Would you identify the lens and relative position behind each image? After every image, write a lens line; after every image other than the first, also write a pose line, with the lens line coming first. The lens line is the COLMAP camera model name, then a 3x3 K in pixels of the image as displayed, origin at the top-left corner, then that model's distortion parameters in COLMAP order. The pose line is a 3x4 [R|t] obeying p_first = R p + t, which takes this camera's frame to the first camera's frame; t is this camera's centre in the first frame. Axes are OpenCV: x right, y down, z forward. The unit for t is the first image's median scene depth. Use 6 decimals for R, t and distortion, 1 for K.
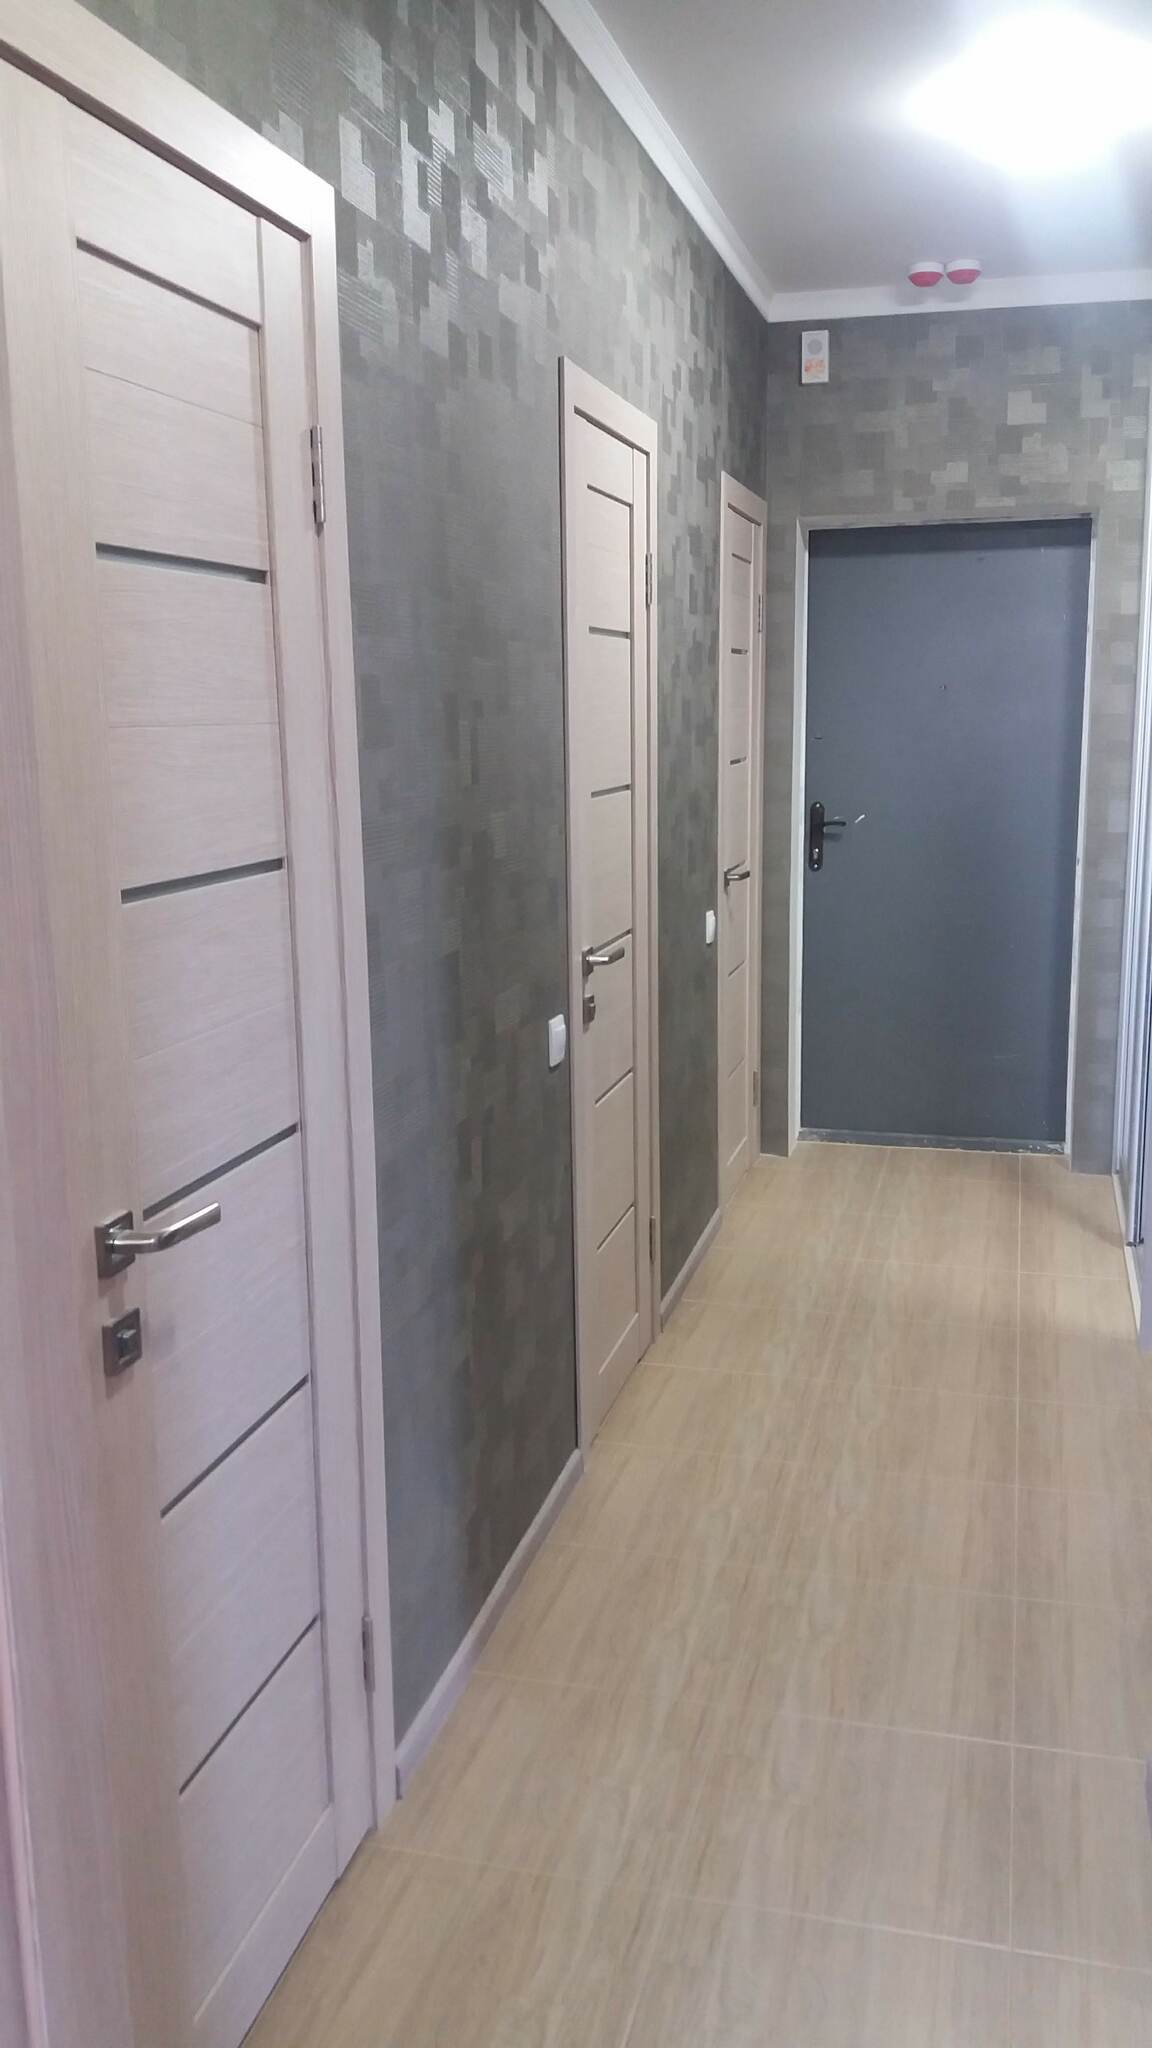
lens RADIAL K [[1682.2, 0, 565.0], [0, 1682.2, 1025.5], [0, 0, 1]] dist [0.054424, -0.107487]
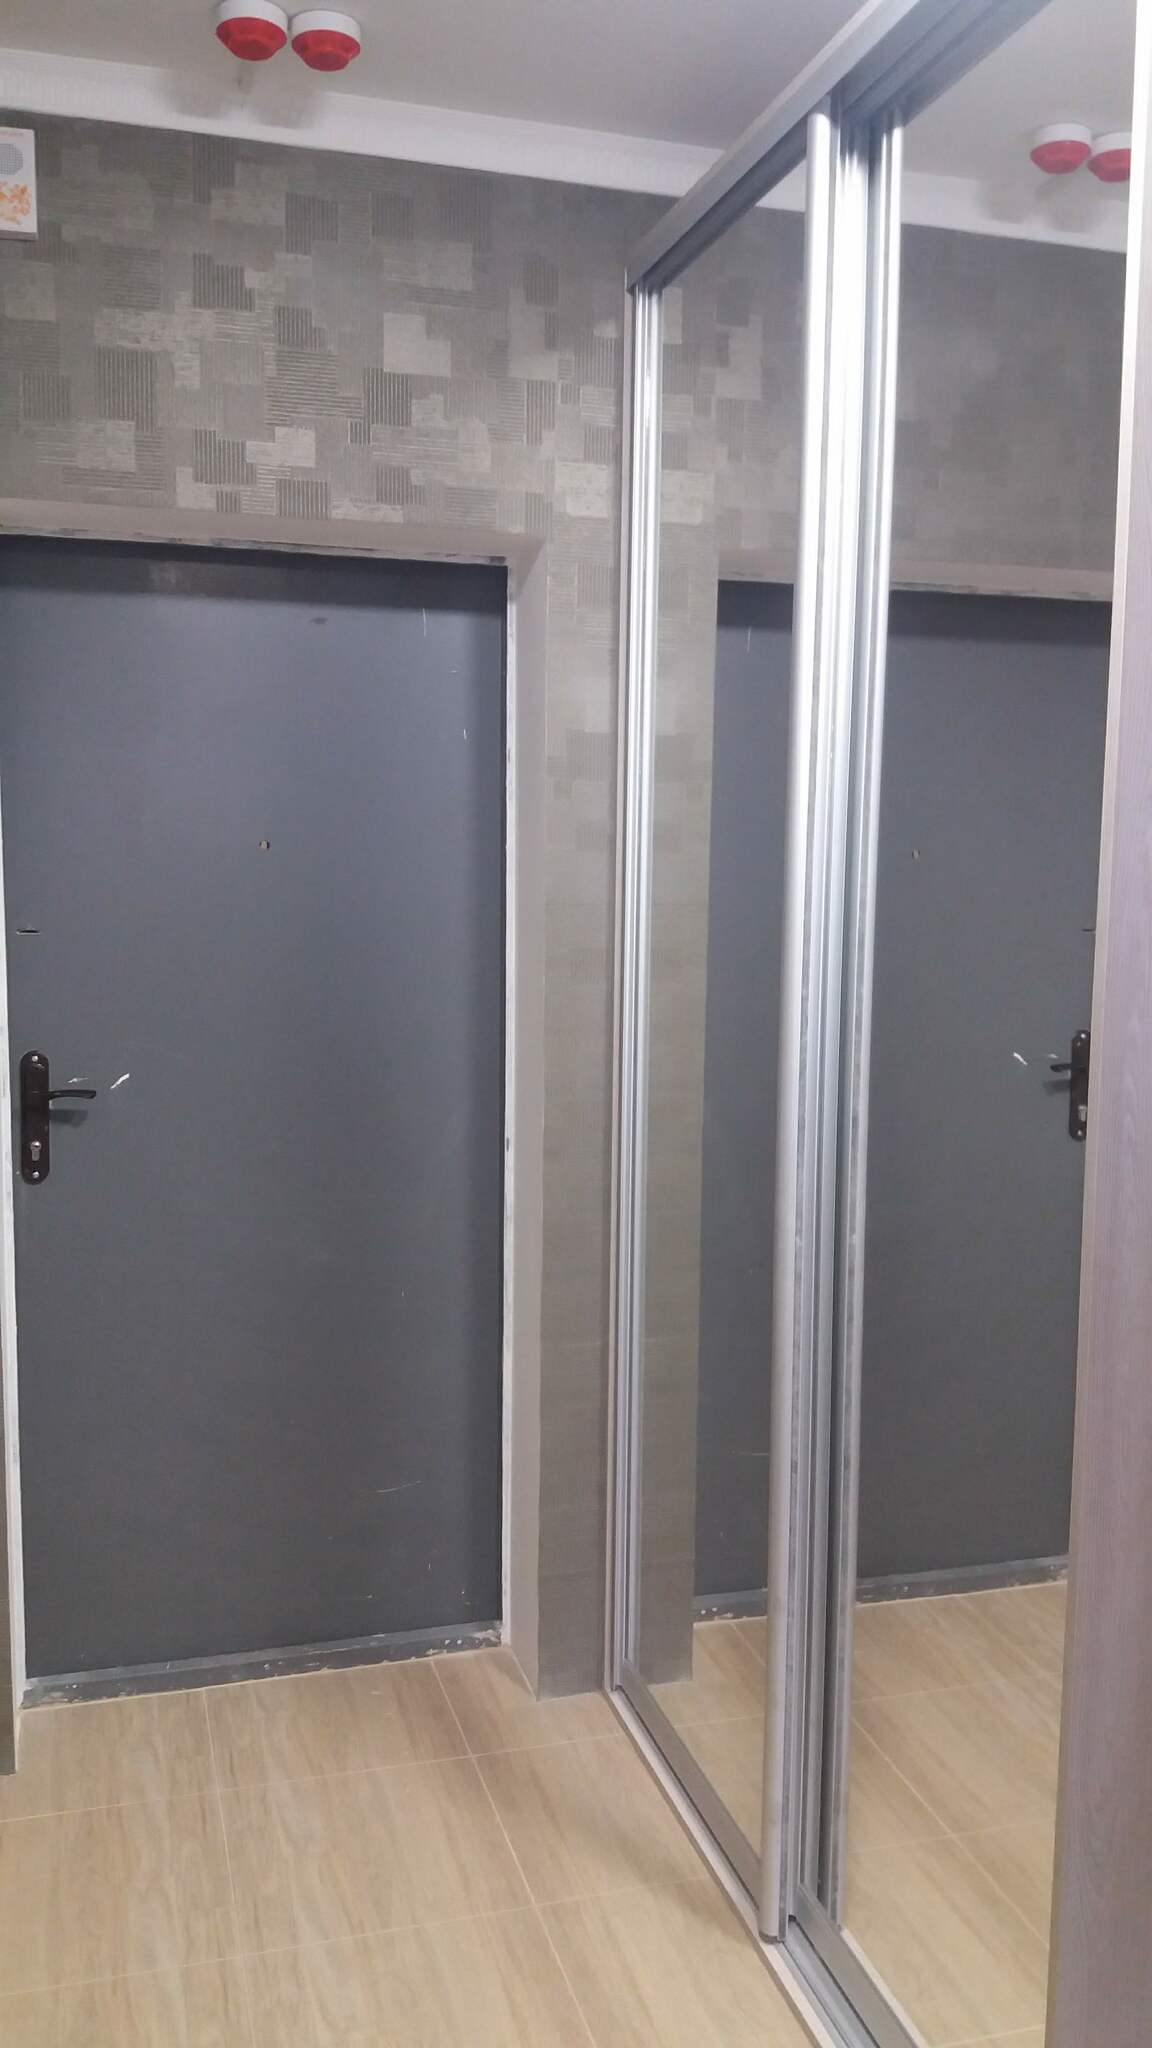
lens RADIAL K [[1682.2, 0, 573.2], [0, 1682.2, 1040.6], [0, 0, 1]] dist [0.054424, -0.107487]
pose [[0.857858, -0.031266, 0.512934, 0.027153], [0.072580, 0.995514, -0.060704, -0.101144], [-0.508735, 0.089304, 0.856279, 0.510928]]
